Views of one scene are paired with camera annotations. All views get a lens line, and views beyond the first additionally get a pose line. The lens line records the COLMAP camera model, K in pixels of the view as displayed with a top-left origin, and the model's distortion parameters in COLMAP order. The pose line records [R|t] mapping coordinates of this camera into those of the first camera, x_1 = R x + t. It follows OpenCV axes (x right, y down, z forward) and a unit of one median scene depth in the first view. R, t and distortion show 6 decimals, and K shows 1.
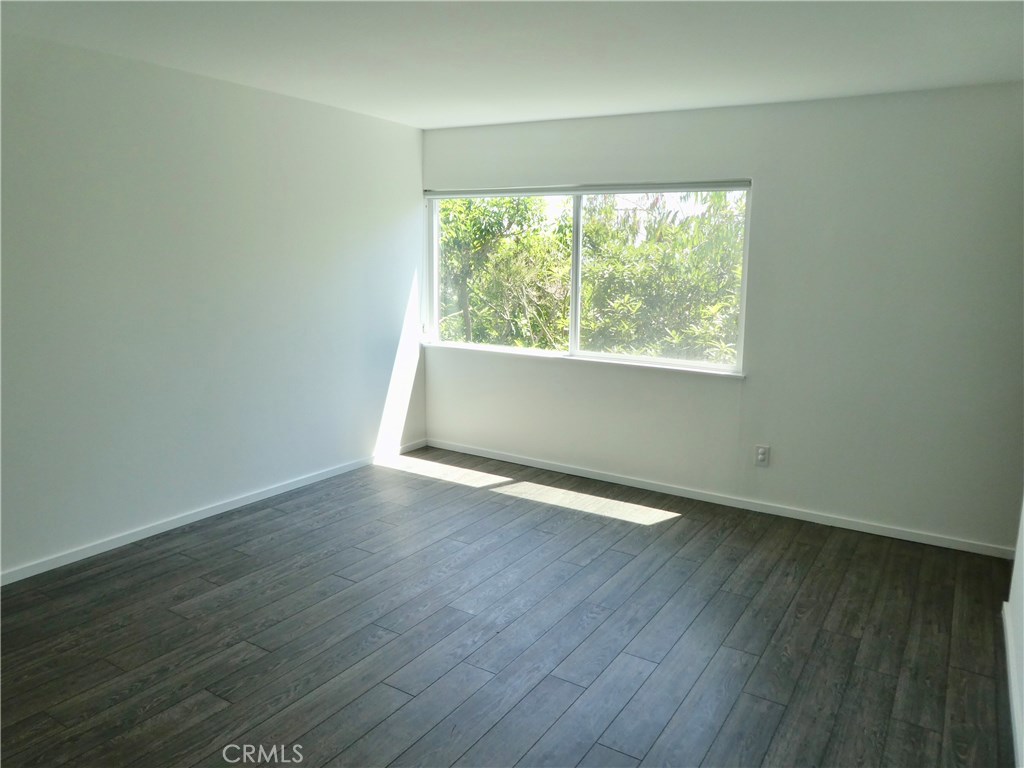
lens RADIAL K [[737.8, 0, 503.8], [0, 737.8, 385.5], [0, 0, 1]] dist [-0.017730, 0.001833]
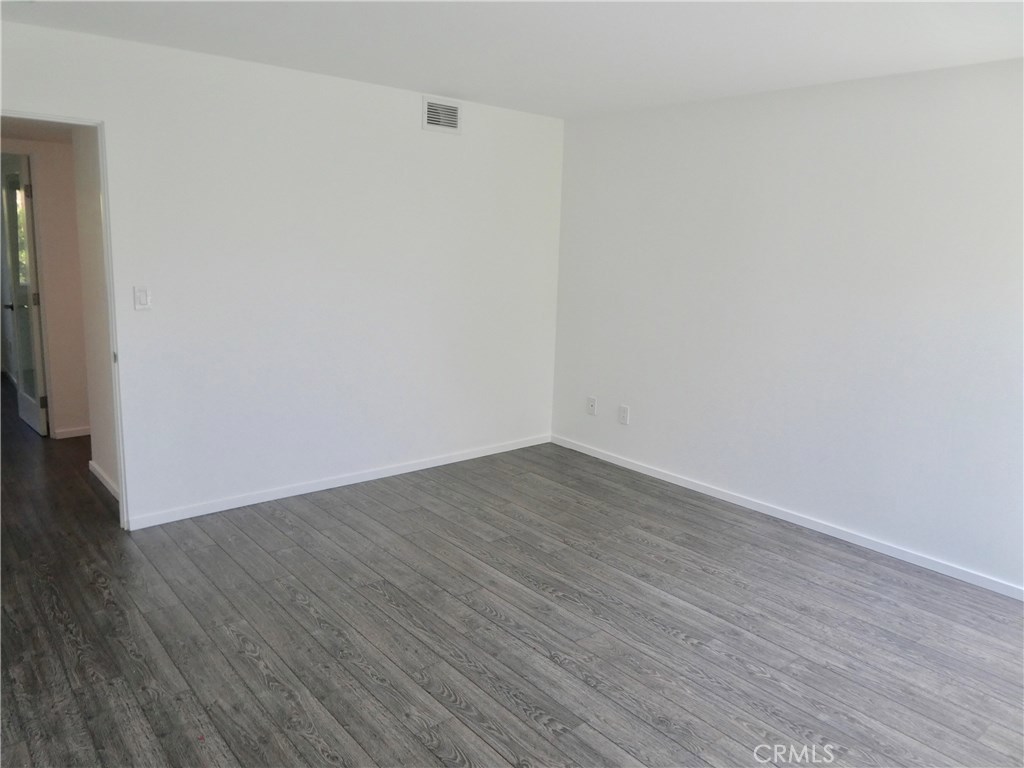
lens RADIAL K [[737.8, 0, 503.6], [0, 737.8, 382.2], [0, 0, 1]] dist [-0.017730, 0.001833]
pose [[-0.286016, 0.154305, -0.945719, 0.658200], [-0.224573, 0.948668, 0.222704, -0.141663], [0.931538, 0.276080, -0.236681, 0.870719]]
